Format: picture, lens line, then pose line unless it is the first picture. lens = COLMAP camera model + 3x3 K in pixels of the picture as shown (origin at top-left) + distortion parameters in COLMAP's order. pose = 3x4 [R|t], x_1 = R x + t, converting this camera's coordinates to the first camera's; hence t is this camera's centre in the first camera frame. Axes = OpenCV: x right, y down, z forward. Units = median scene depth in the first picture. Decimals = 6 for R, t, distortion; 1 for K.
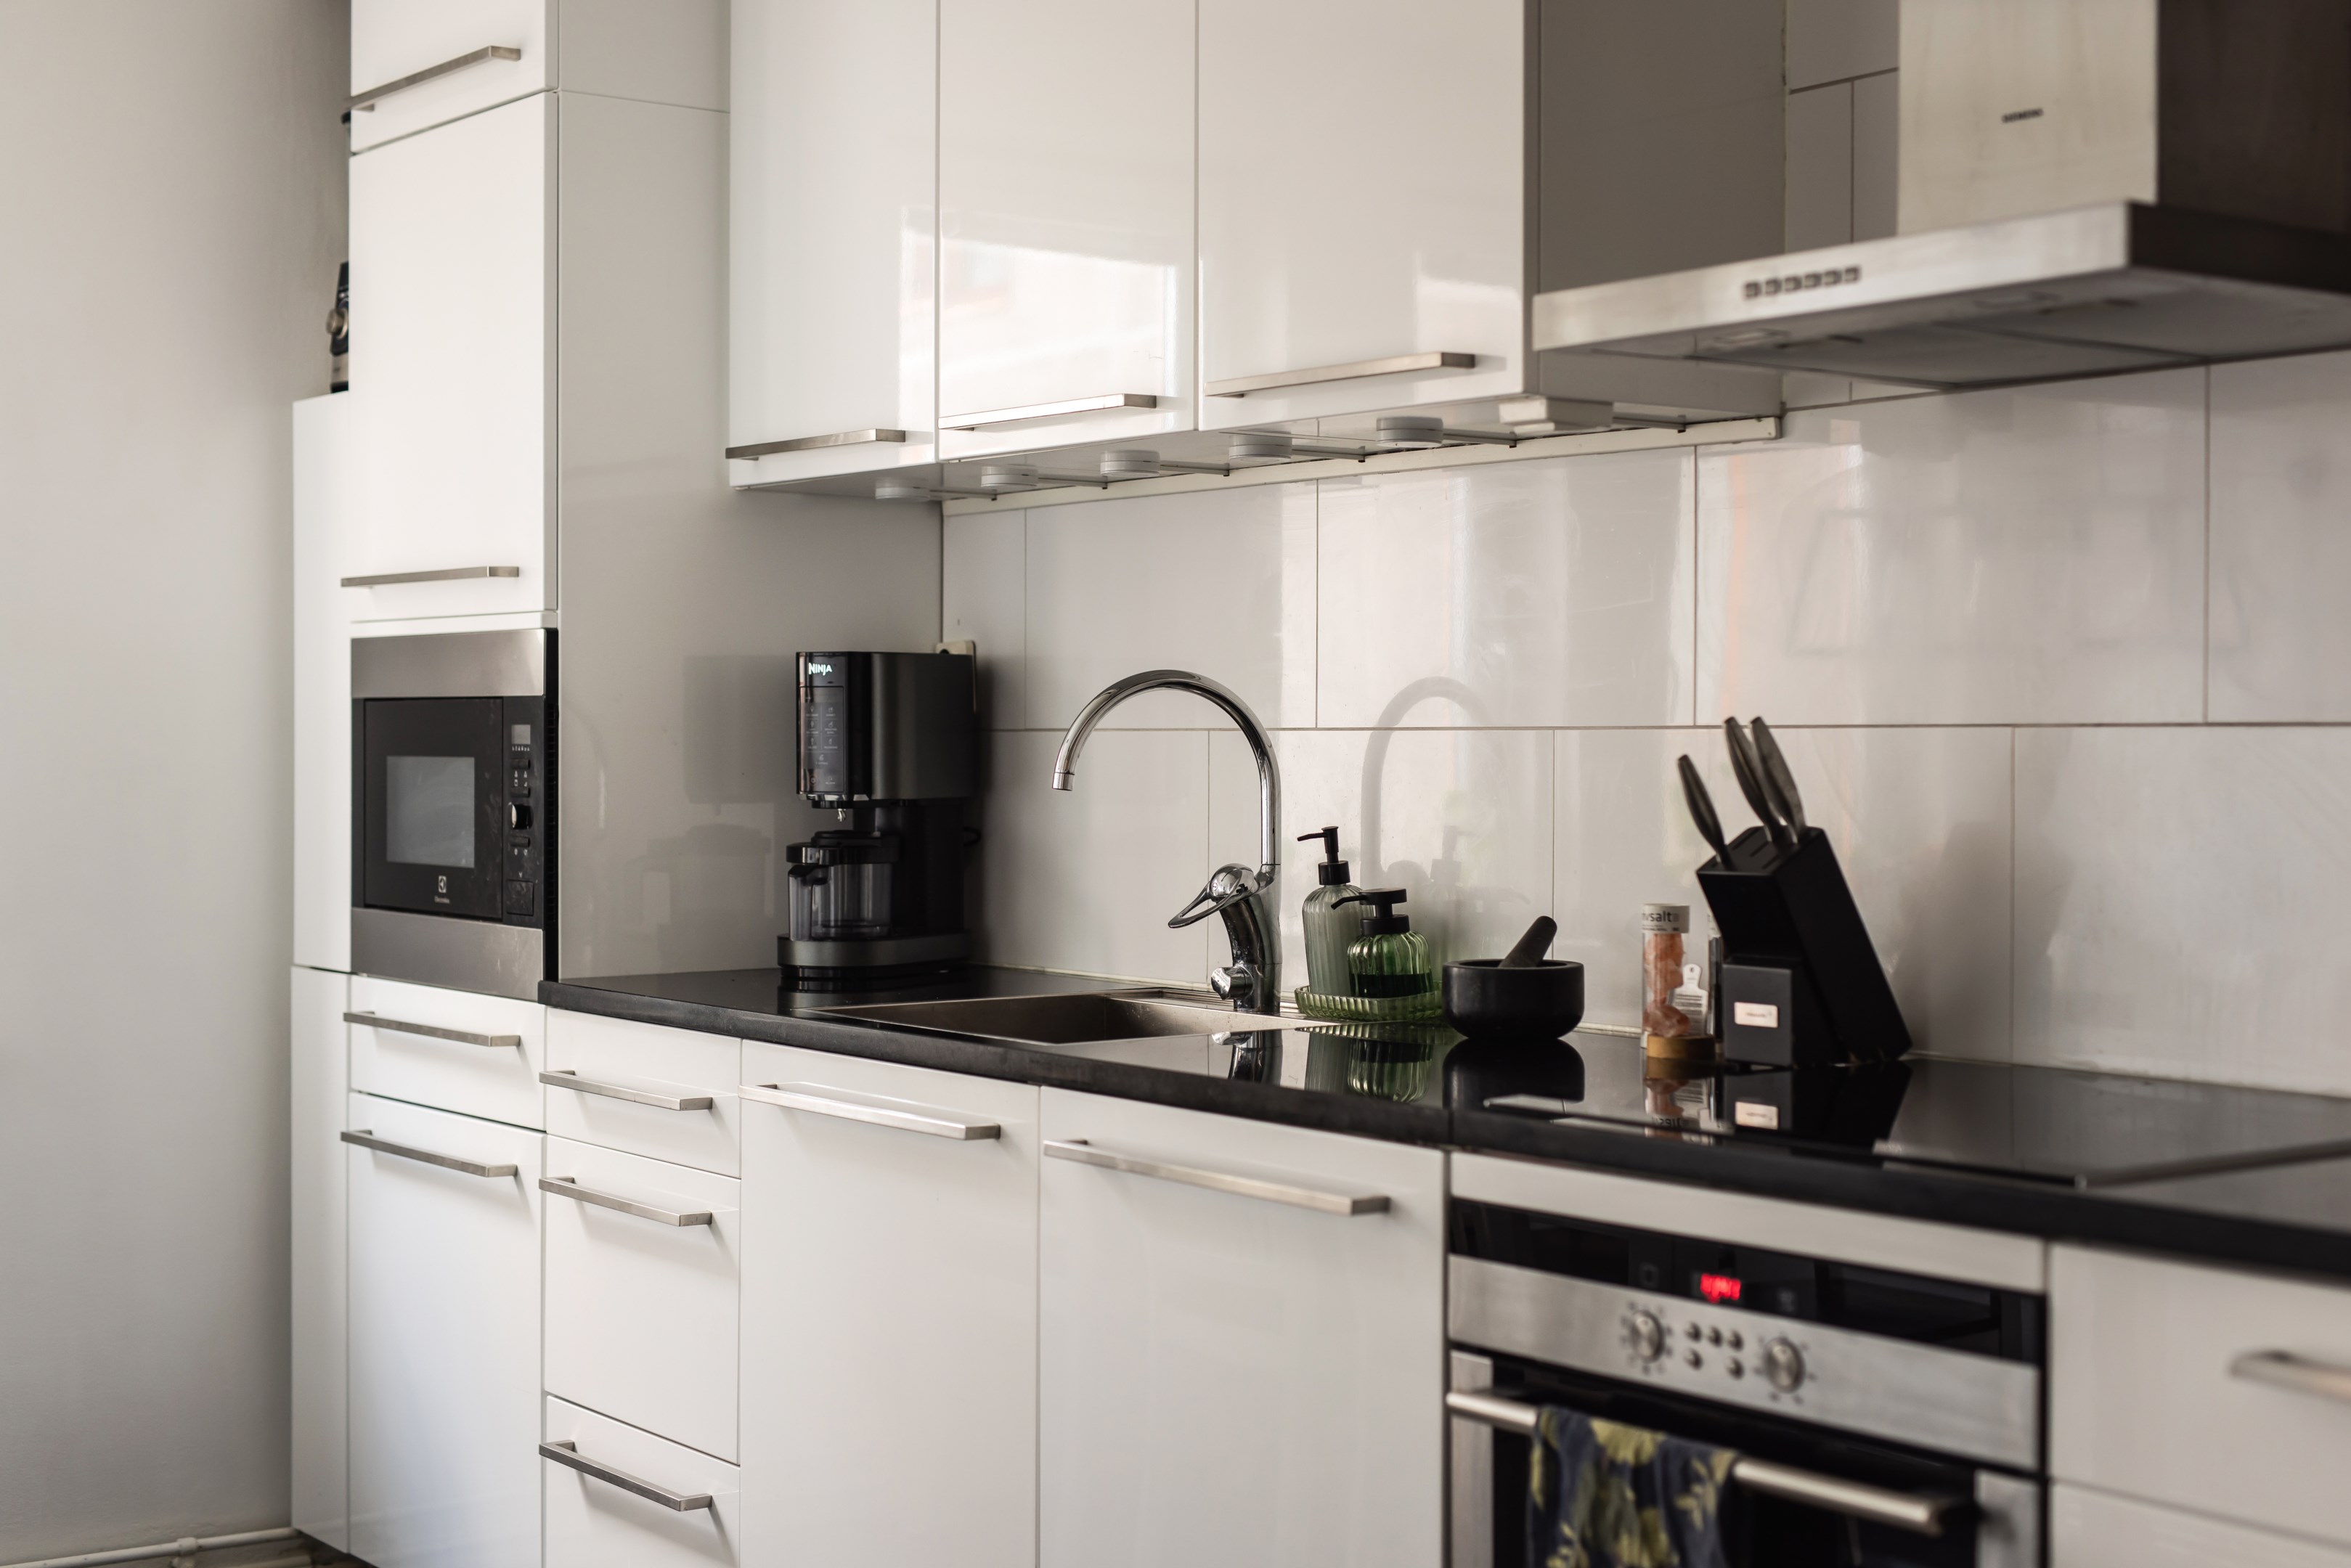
lens RADIAL K [[3366.3, 0, 1175.2], [0, 3366.3, 773.5], [0, 0, 1]] dist [0.031076, 0.000000]
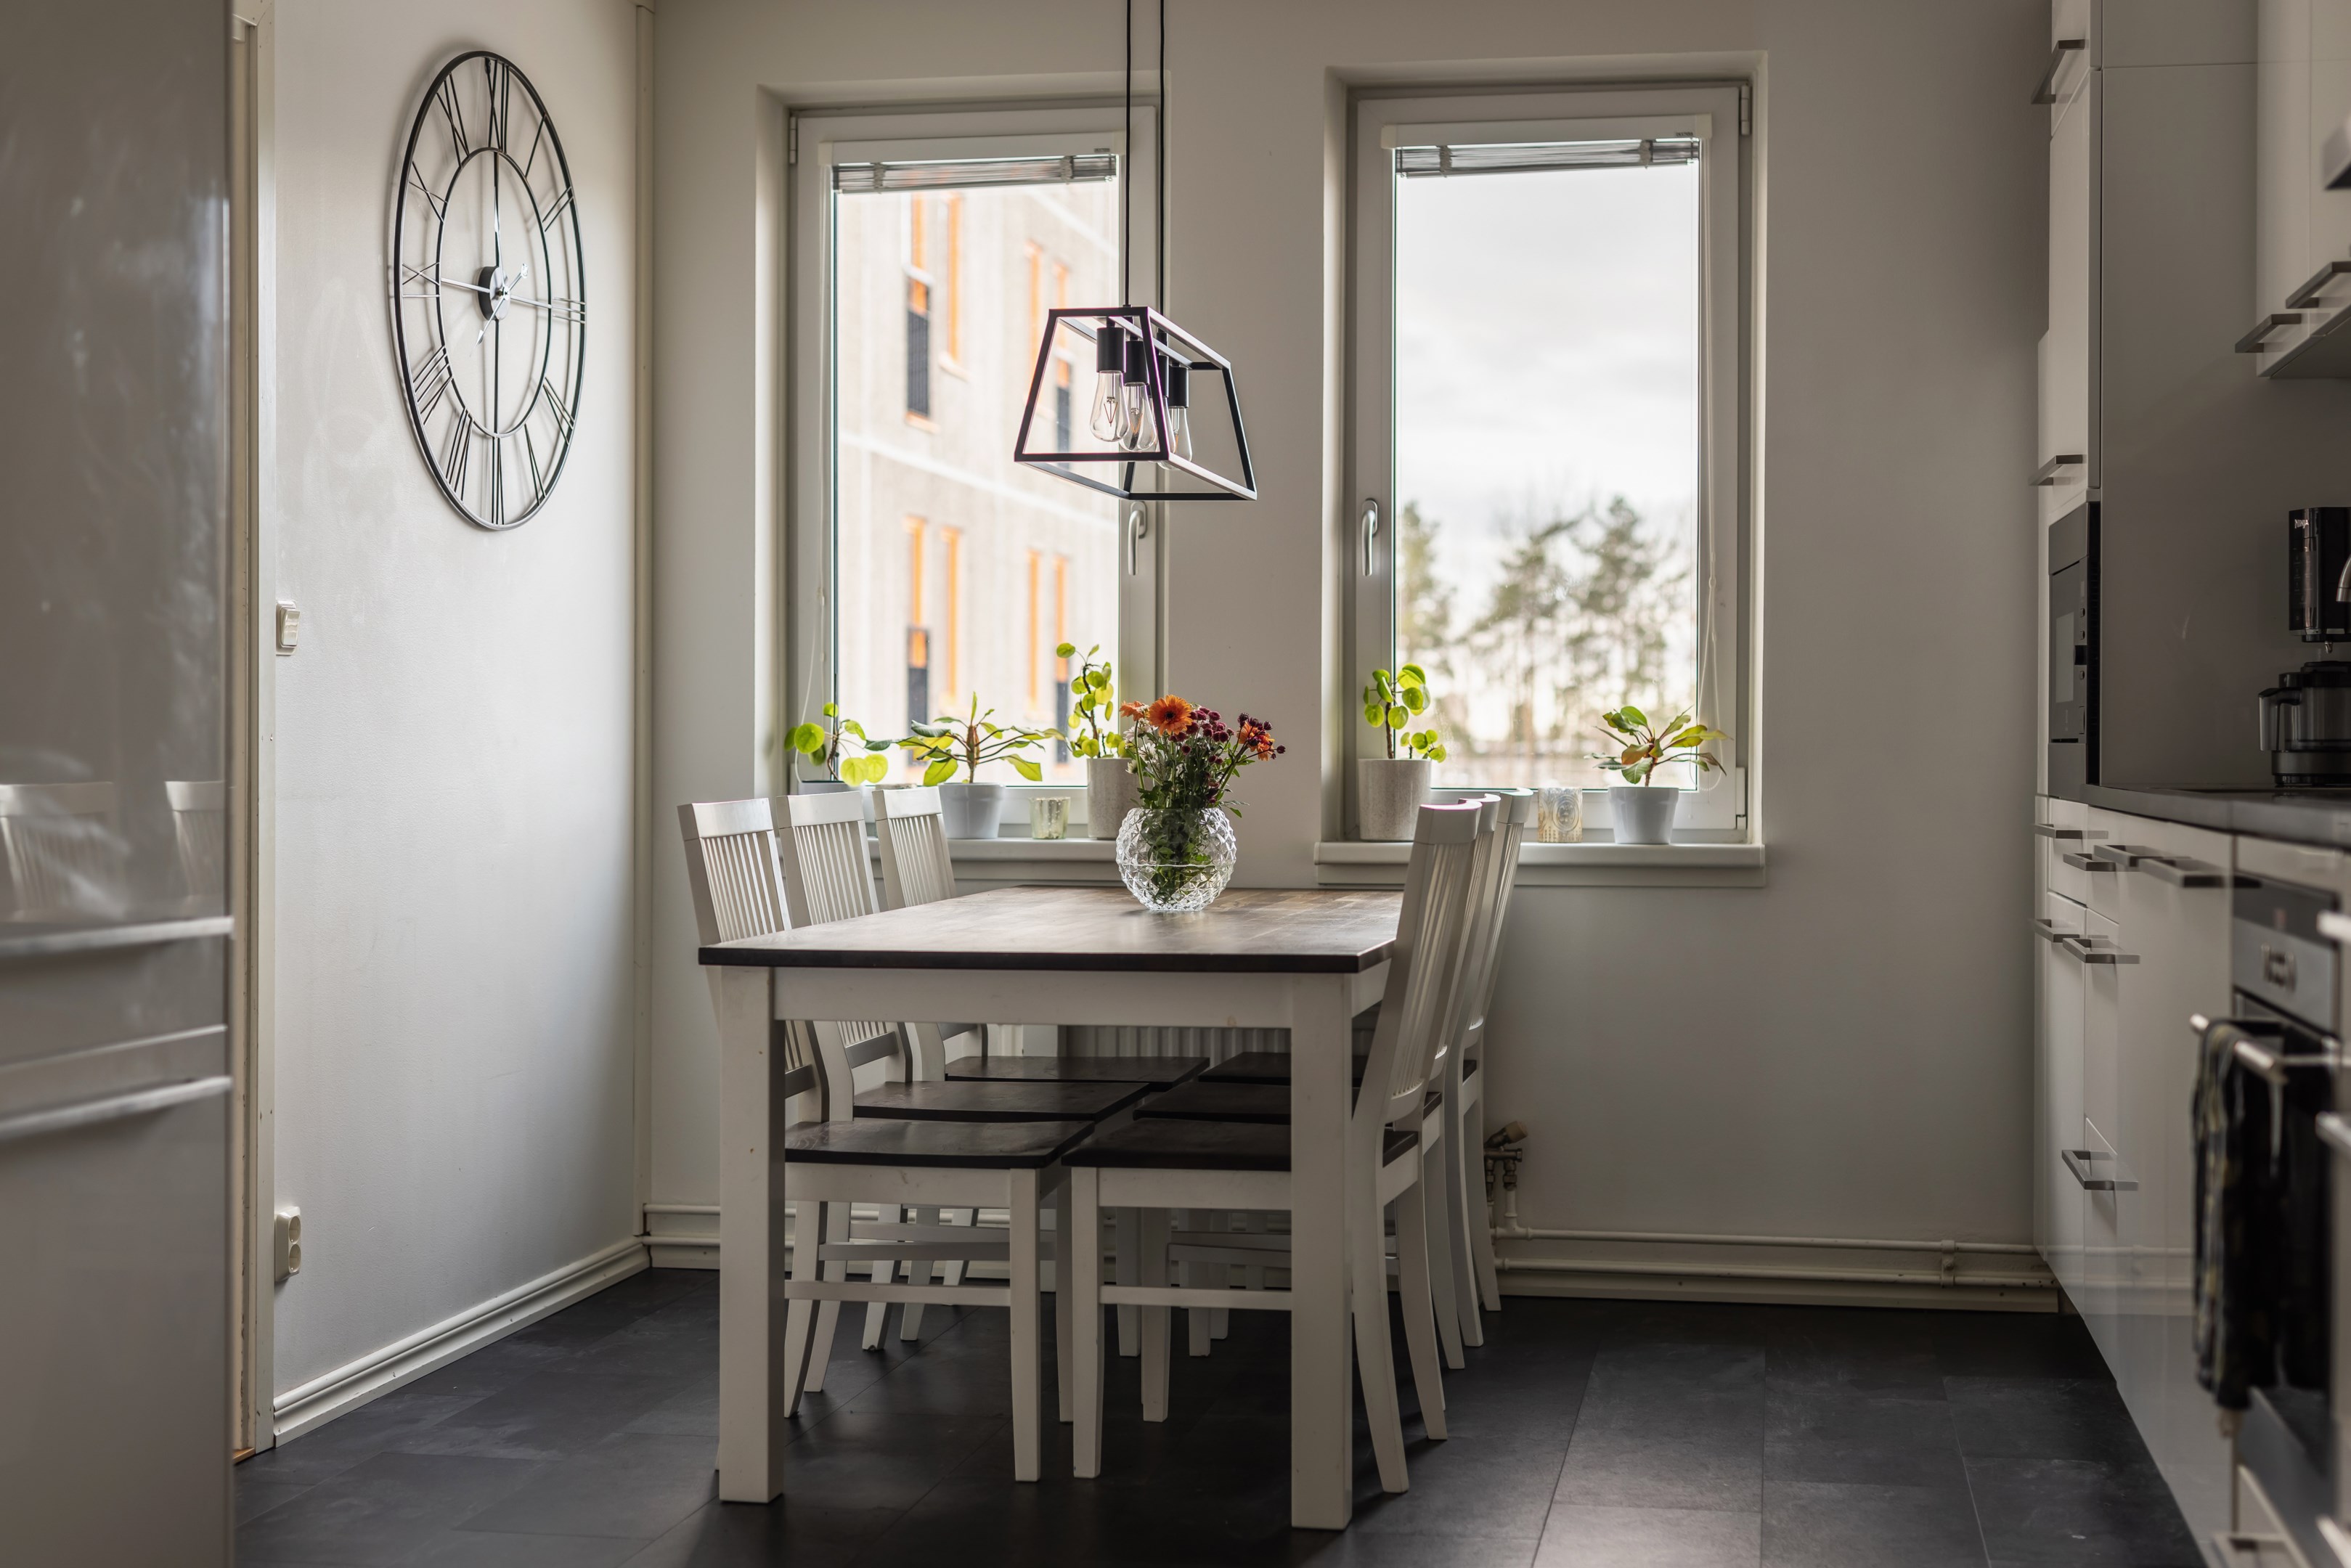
lens RADIAL K [[3366.3, 0, 1175.0], [0, 3366.3, 785.8], [0, 0, 1]] dist [0.031076, 0.000000]
pose [[0.700583, 0.001587, -0.713569, 0.465432], [-0.002361, 0.999997, -0.000094, 0.062465], [0.713567, 0.001751, 0.700585, -0.114982]]
